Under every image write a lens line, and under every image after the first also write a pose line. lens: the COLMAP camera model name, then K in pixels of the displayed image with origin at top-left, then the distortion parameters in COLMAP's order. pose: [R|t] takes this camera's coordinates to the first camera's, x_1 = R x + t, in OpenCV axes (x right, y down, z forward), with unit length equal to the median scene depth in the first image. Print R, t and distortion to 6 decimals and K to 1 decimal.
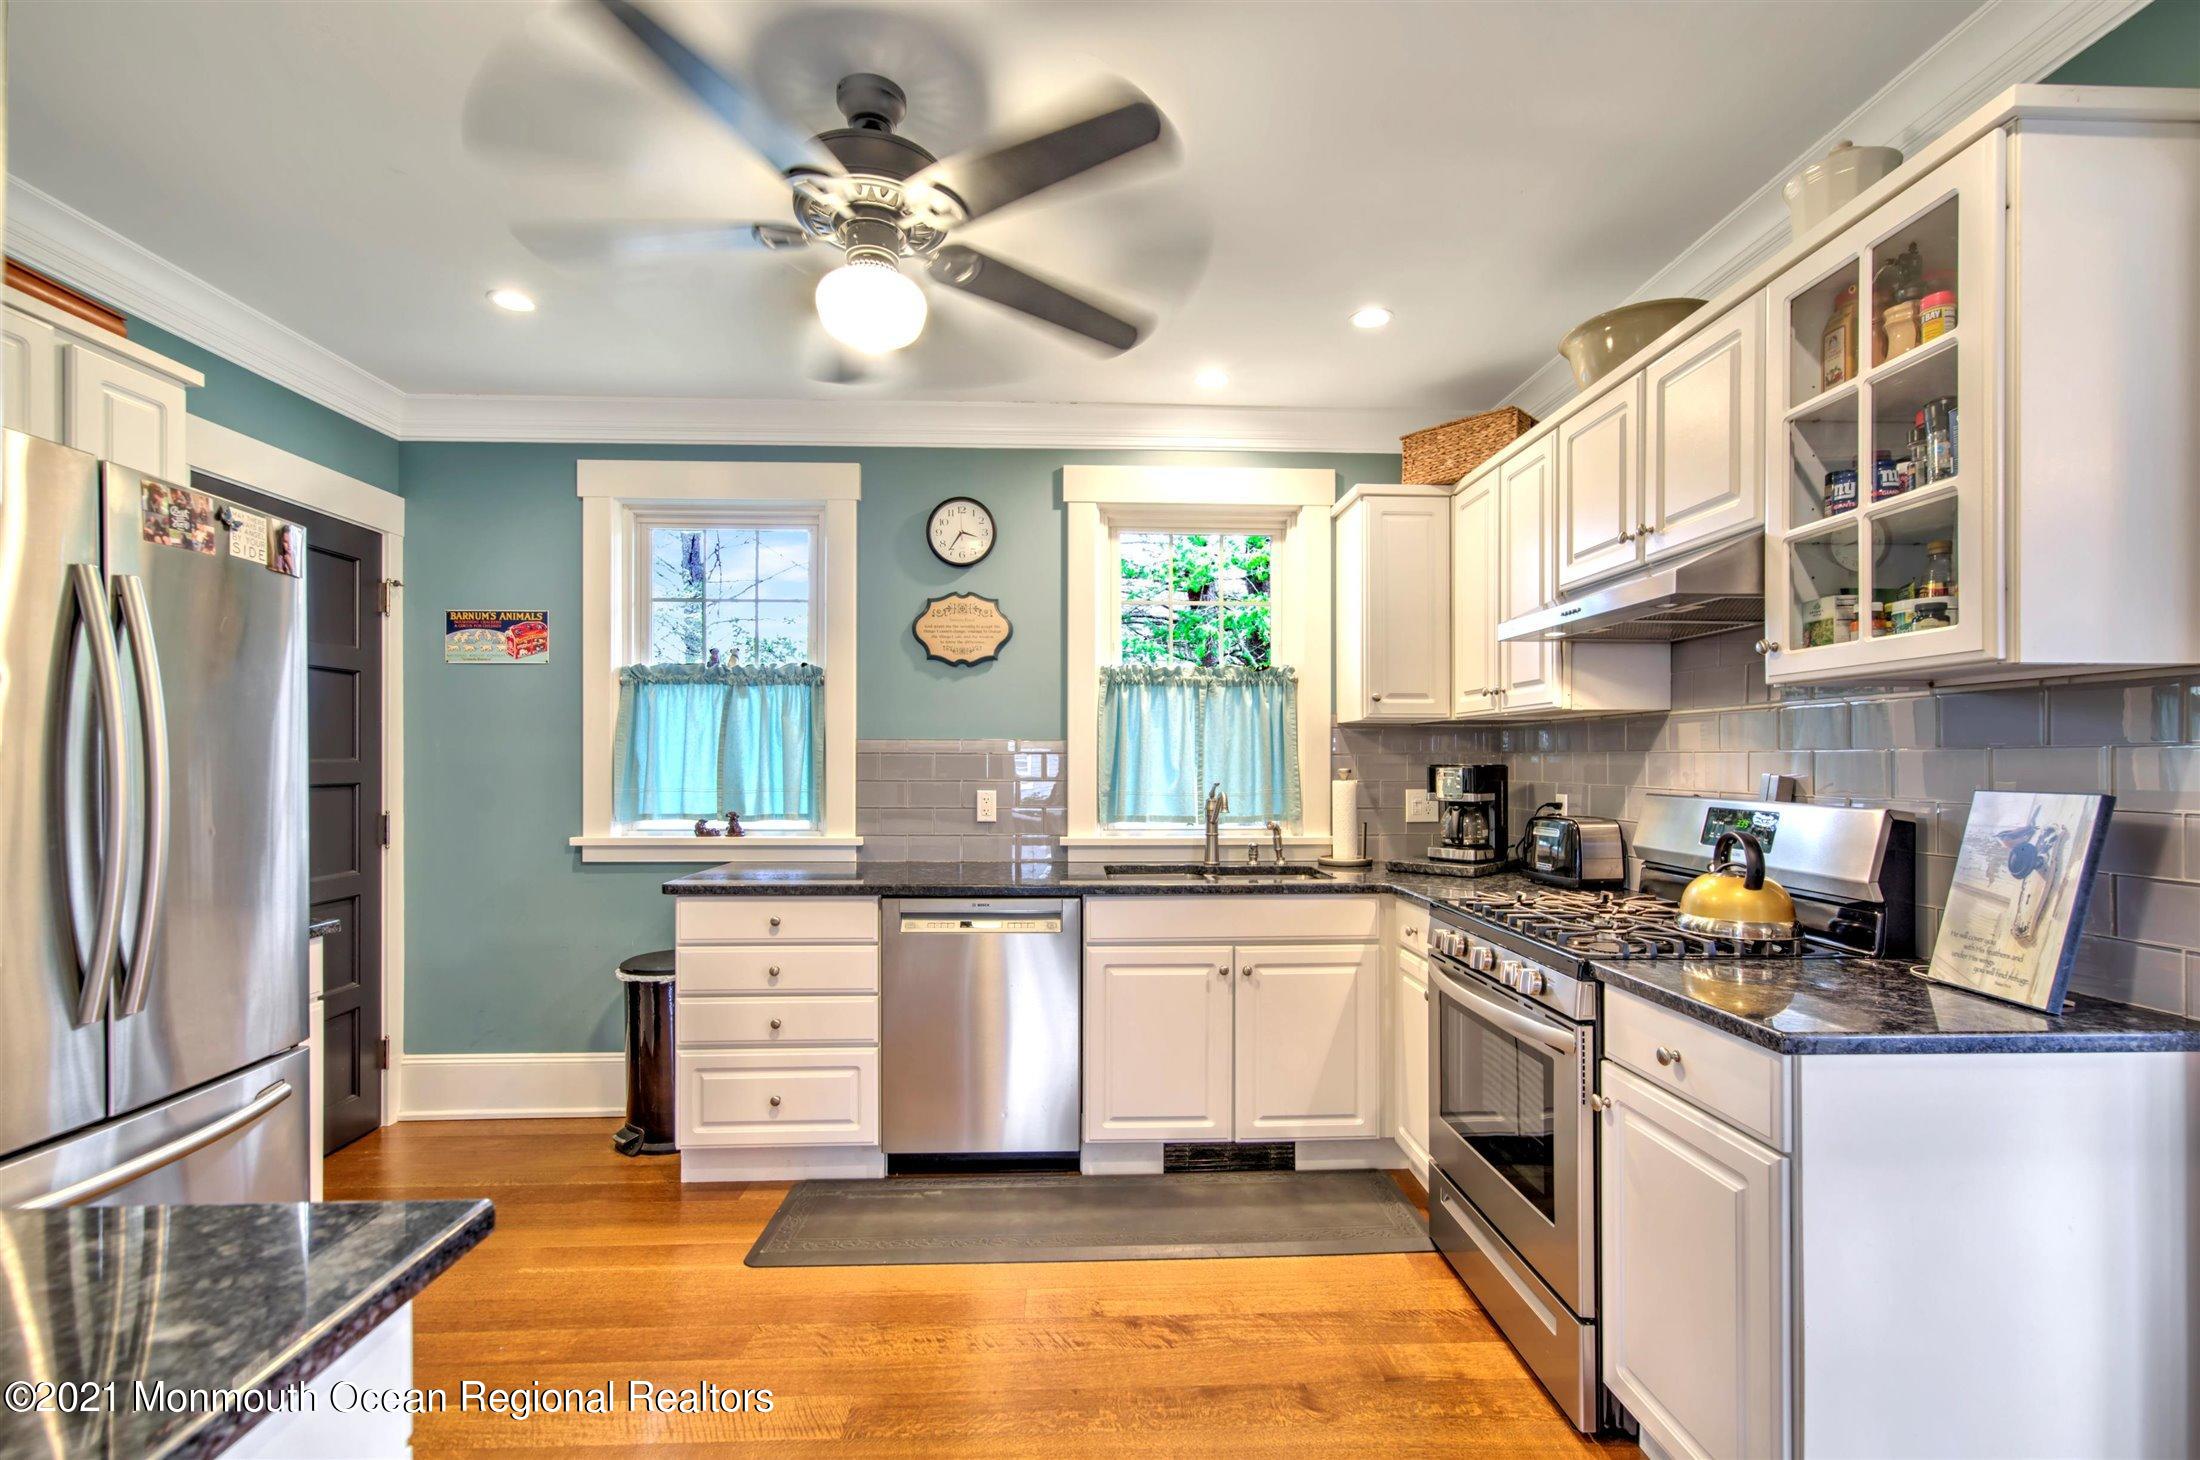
lens RADIAL K [[968.3, 0, 1114.1], [0, 968.3, 748.8], [0, 0, 1]] dist [0.001790, -0.000020]
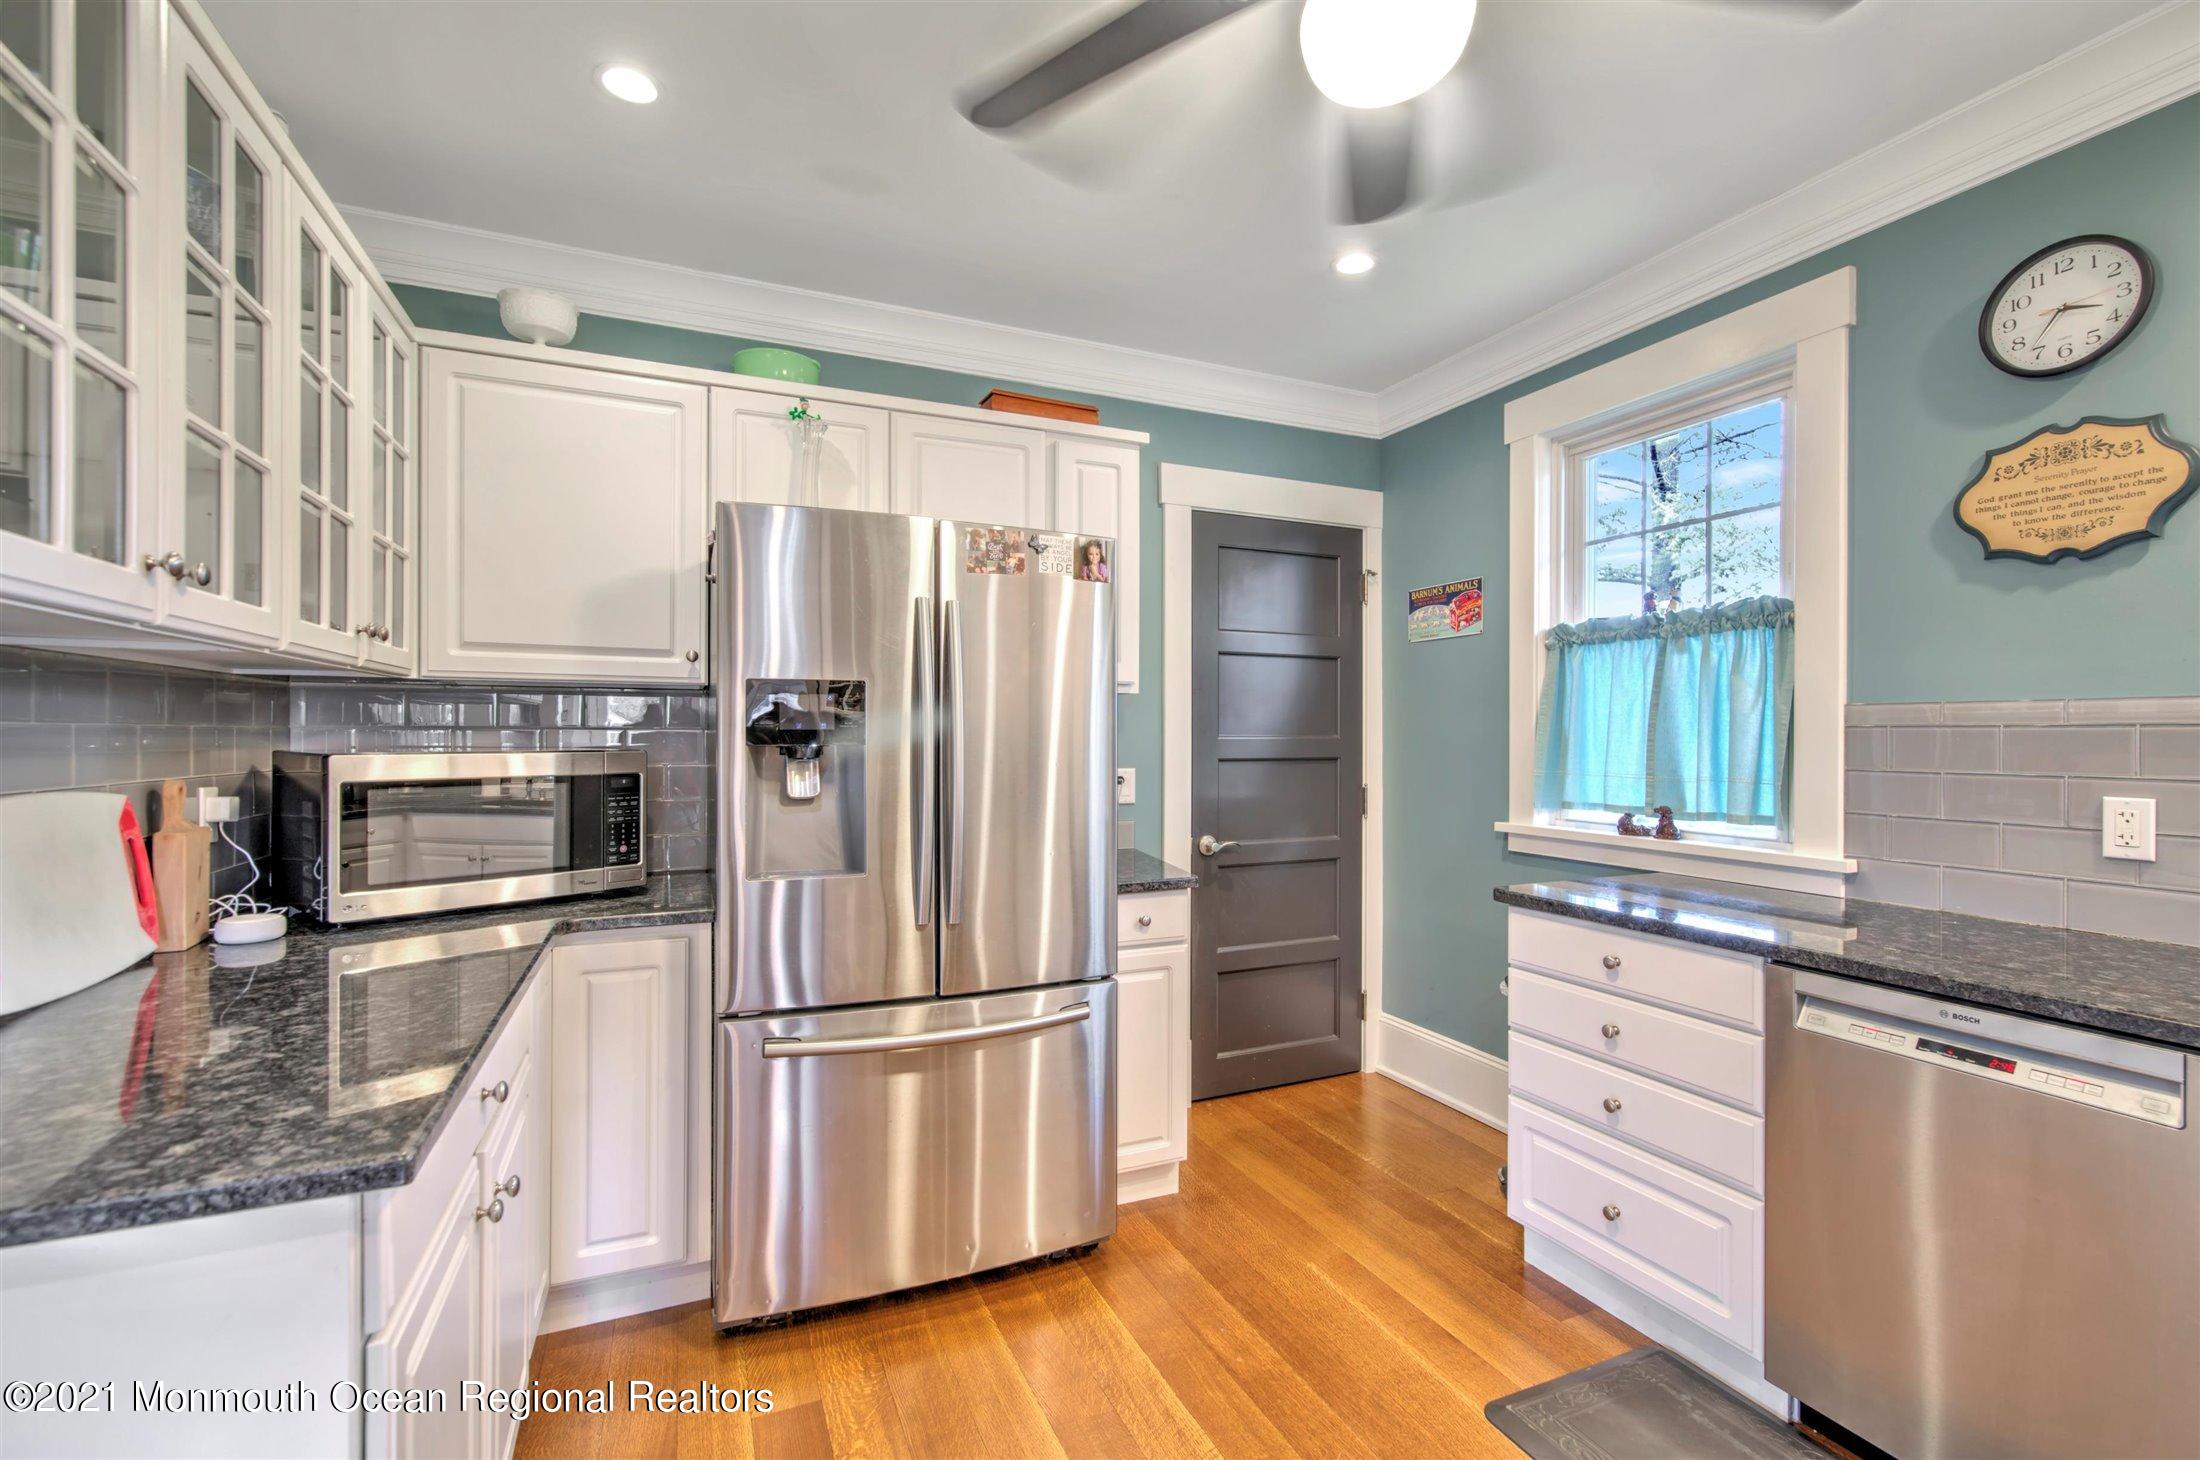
lens RADIAL K [[968.3, 0, 1107.0], [0, 968.3, 736.6], [0, 0, 1]] dist [0.001790, -0.000020]
pose [[0.365081, 0.000782, -0.930975, 0.150228], [0.009213, 0.999948, 0.004453, 0.003627], [0.930930, -0.010203, 0.365055, 0.325230]]
